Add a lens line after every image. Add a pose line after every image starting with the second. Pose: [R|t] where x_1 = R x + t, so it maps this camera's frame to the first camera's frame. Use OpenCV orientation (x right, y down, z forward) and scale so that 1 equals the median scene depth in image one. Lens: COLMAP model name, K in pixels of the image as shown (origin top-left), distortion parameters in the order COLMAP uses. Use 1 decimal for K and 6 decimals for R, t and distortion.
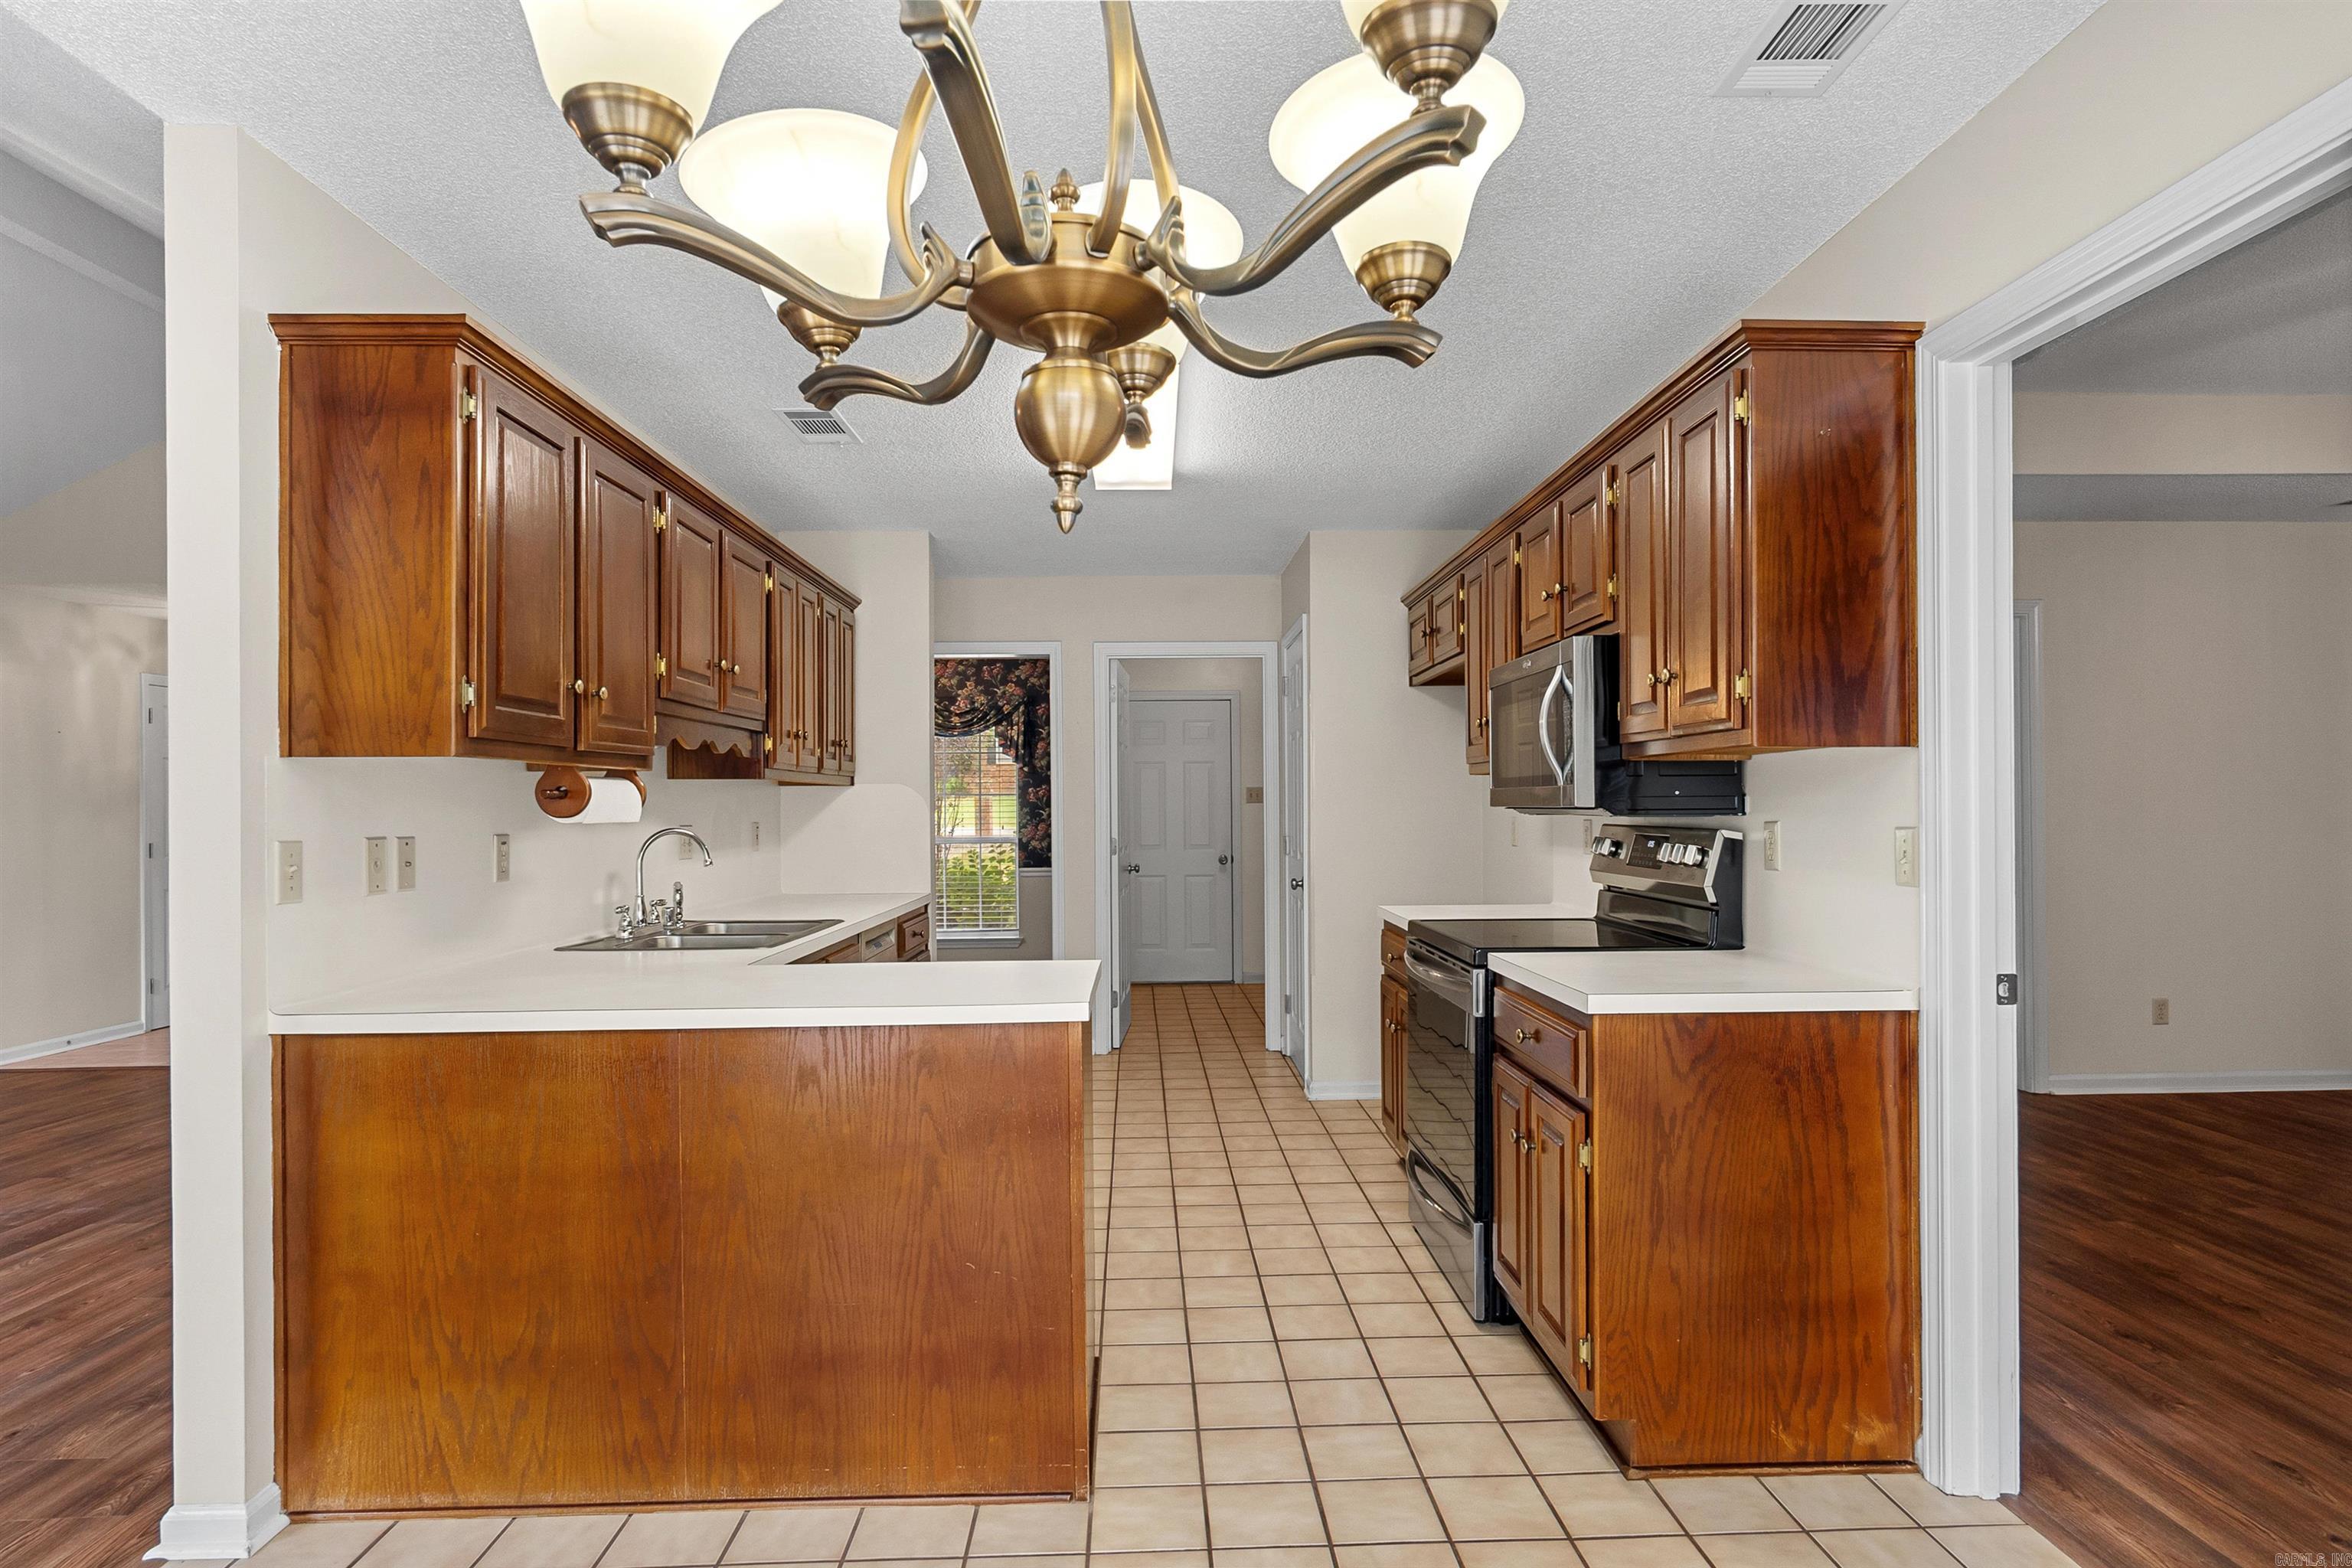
lens RADIAL K [[1265.2, 0, 1176.9], [0, 1265.2, 799.0], [0, 0, 1]] dist [-0.022122, 0.008228]
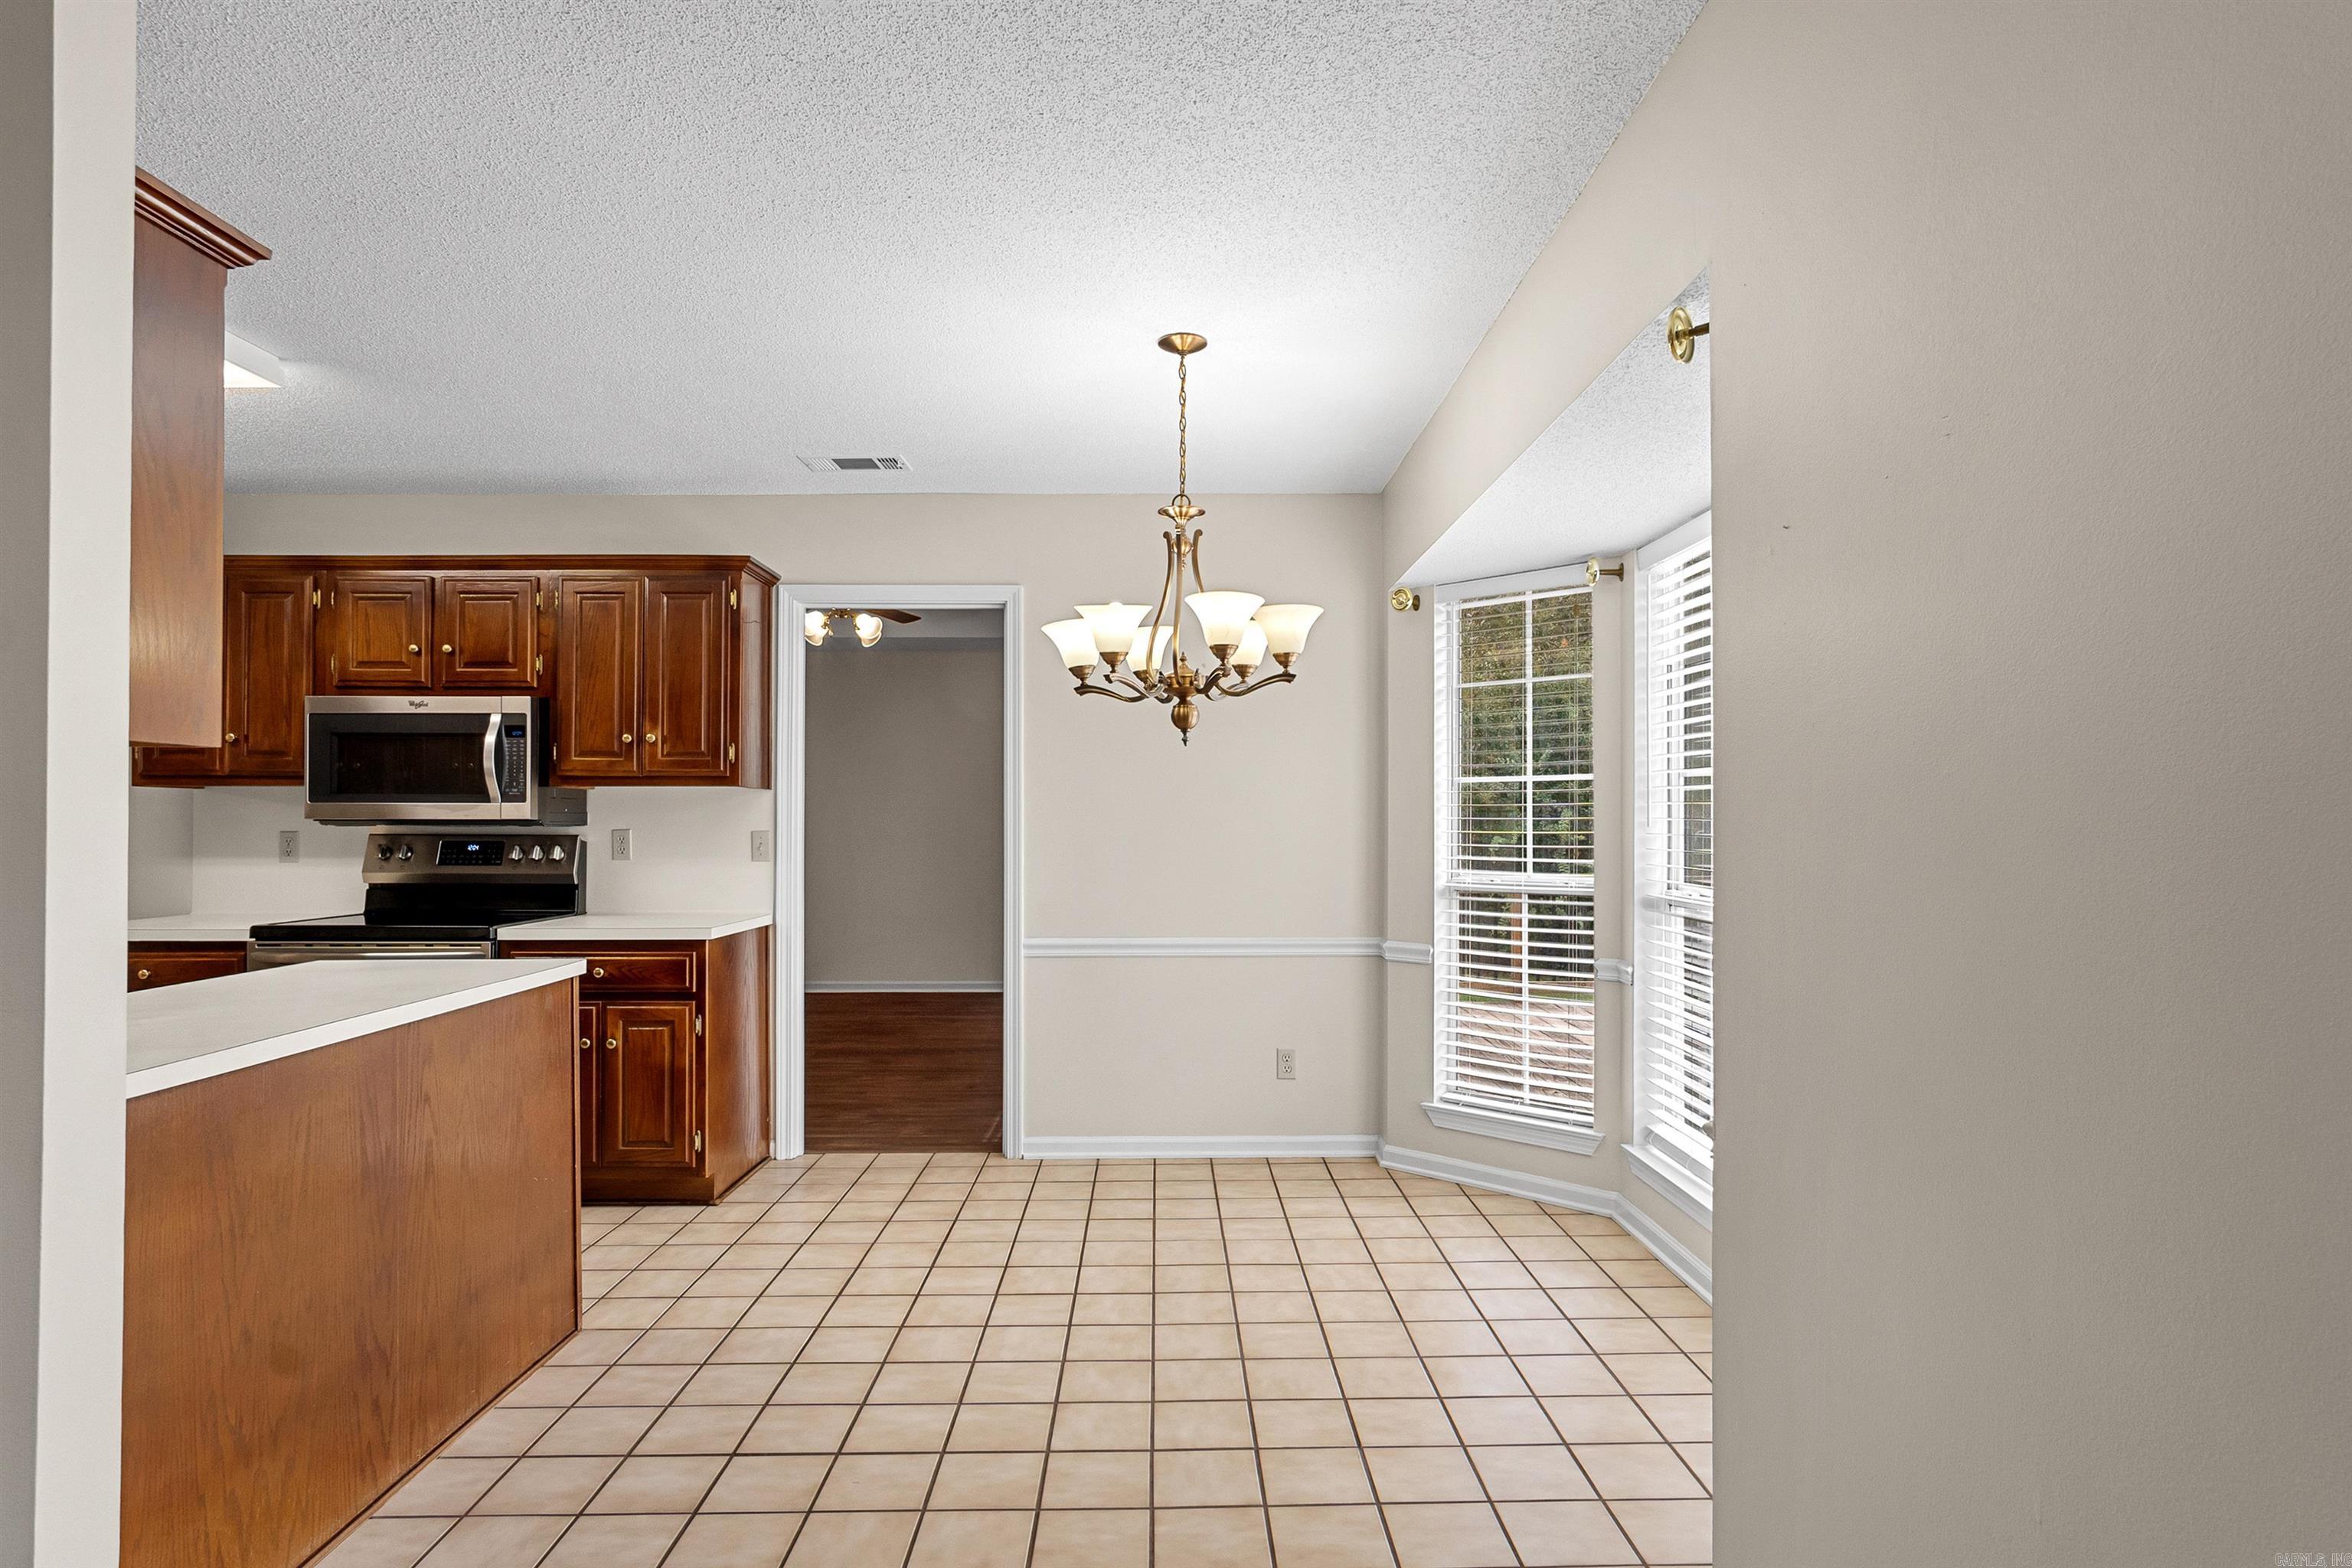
lens RADIAL K [[1265.2, 0, 1187.8], [0, 1265.2, 788.5], [0, 0, 1]] dist [-0.022122, 0.008228]
pose [[0.015685, 0.032843, 0.999337, -1.366754], [-0.006878, 0.999440, -0.032738, 0.016350], [-0.999853, -0.006360, 0.015902, 0.318018]]
